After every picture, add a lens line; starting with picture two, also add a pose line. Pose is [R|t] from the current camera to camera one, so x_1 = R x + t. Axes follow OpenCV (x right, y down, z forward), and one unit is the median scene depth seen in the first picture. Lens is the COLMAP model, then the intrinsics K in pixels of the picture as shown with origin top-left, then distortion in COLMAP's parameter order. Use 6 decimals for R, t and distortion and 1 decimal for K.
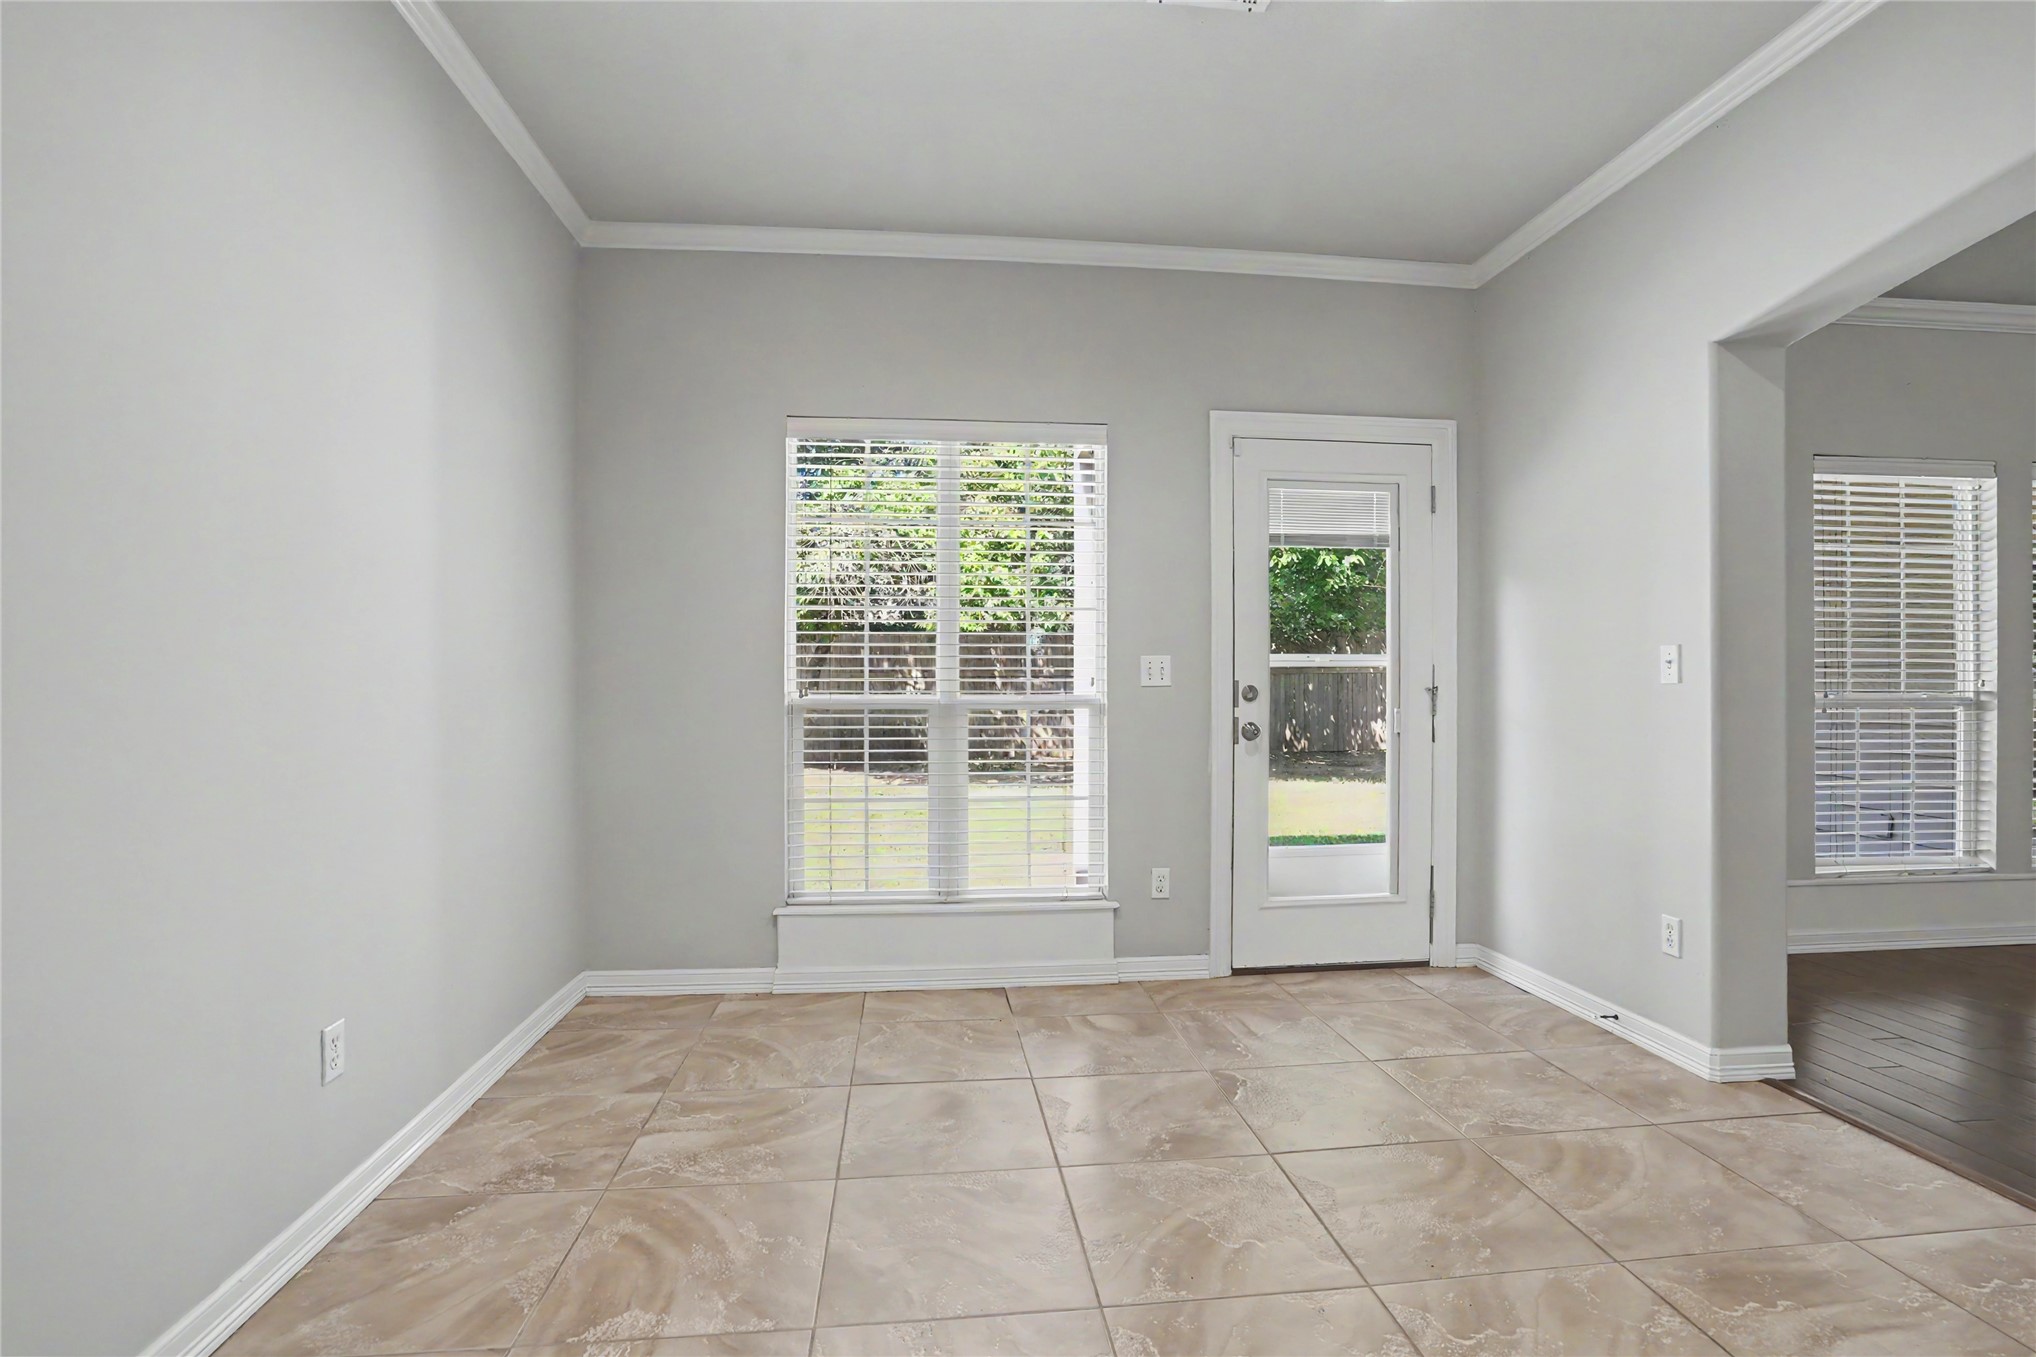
lens RADIAL K [[969.3, 0, 1021.4], [0, 969.3, 694.6], [0, 0, 1]] dist [-0.047998, 0.012952]
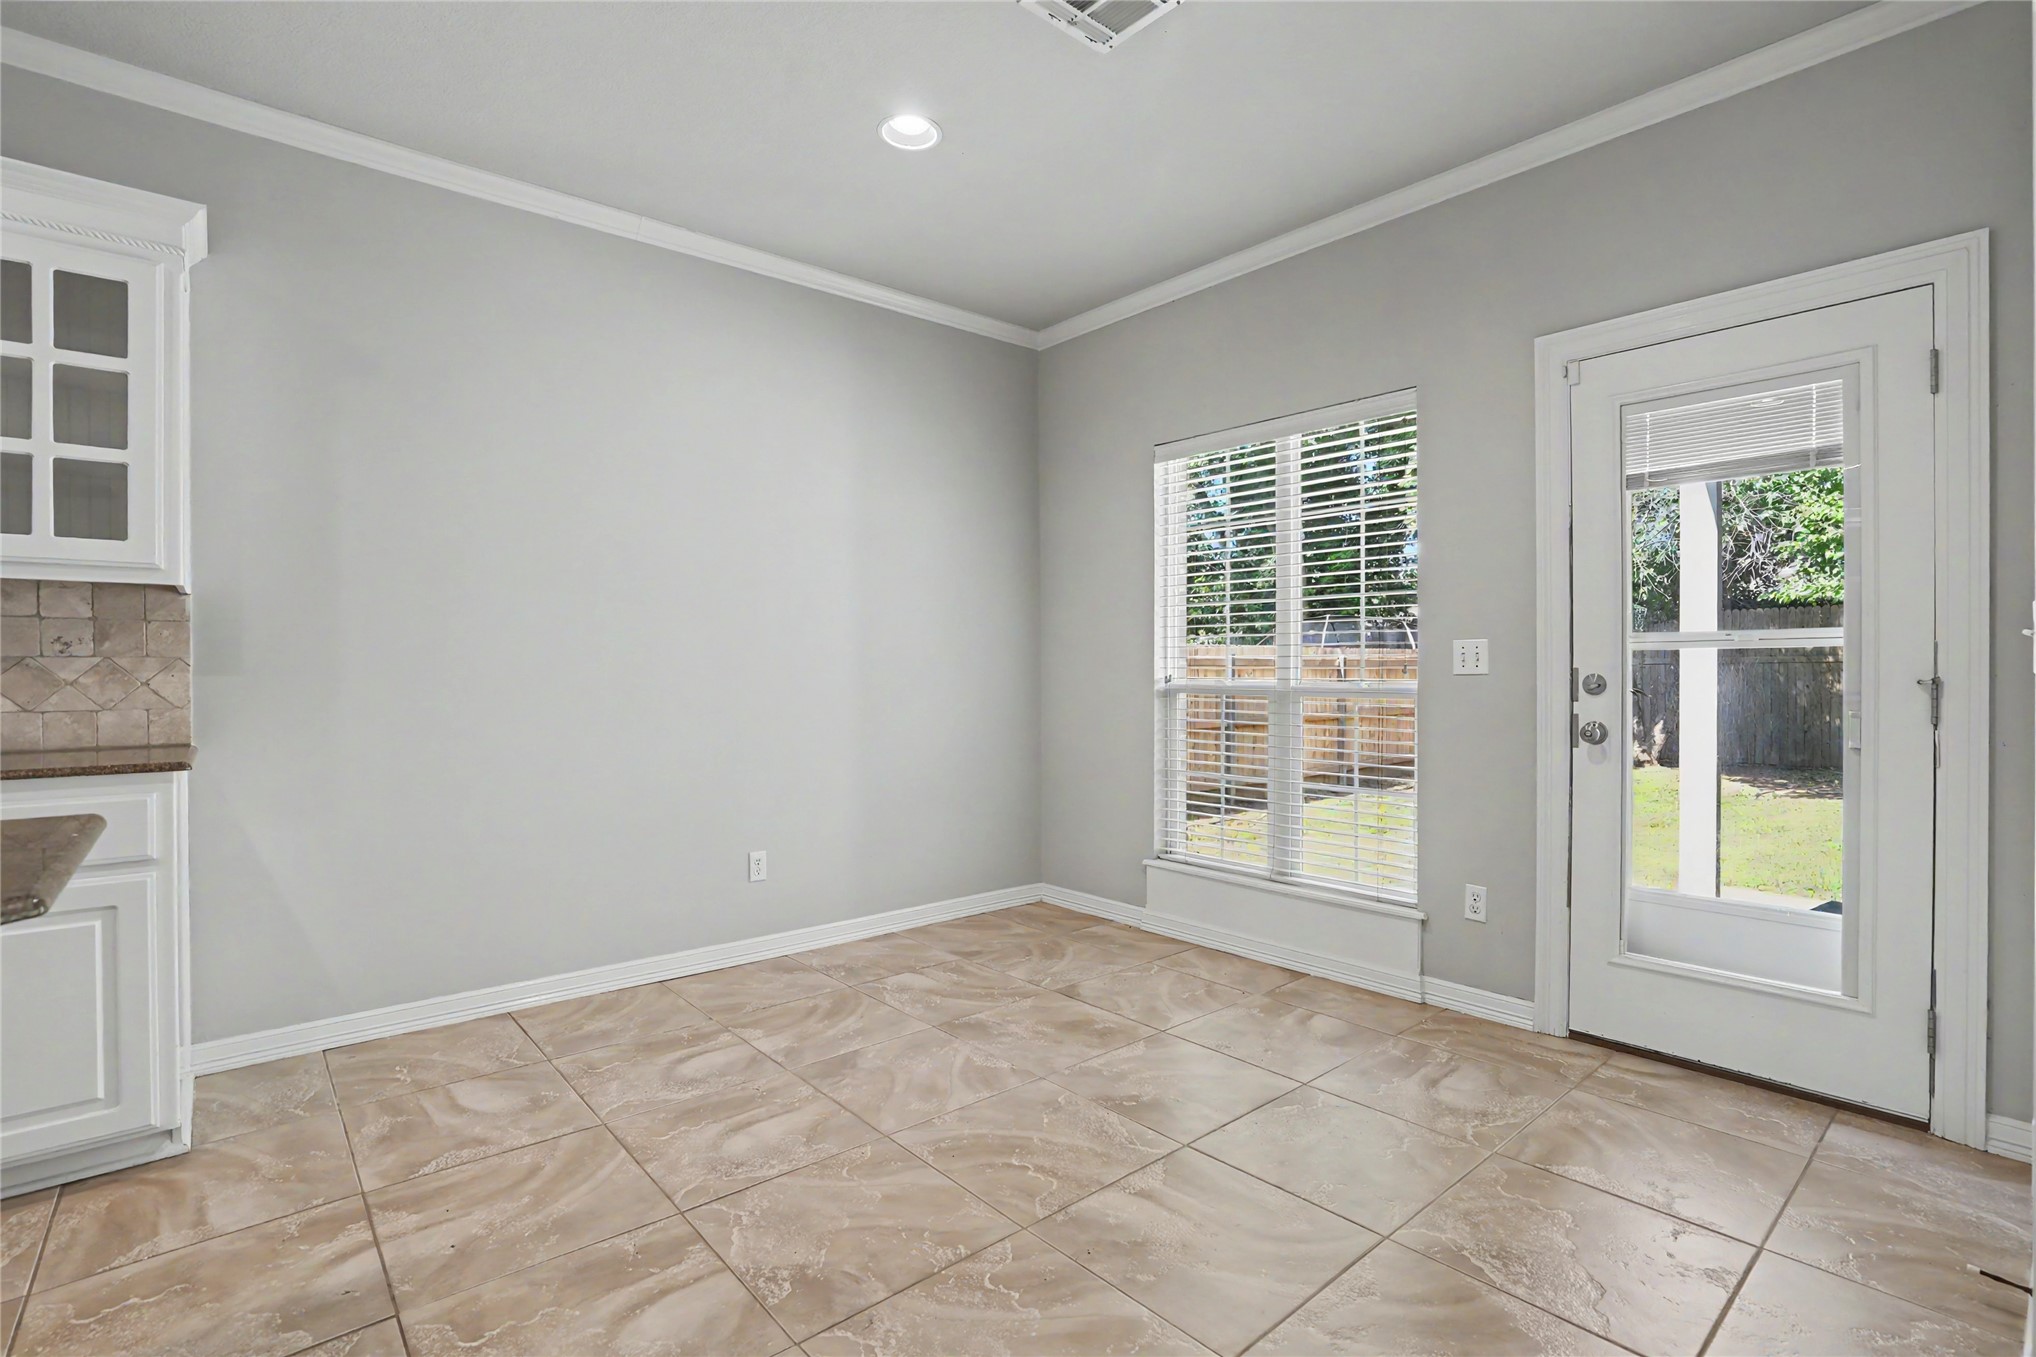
lens RADIAL K [[969.3, 0, 1020.6], [0, 969.3, 680.6], [0, 0, 1]] dist [-0.047998, 0.012952]
pose [[0.560222, 0.008073, -0.828303, 0.660421], [-0.006548, 0.999964, 0.005317, -0.005791], [0.828317, 0.002445, 0.560254, 0.197709]]
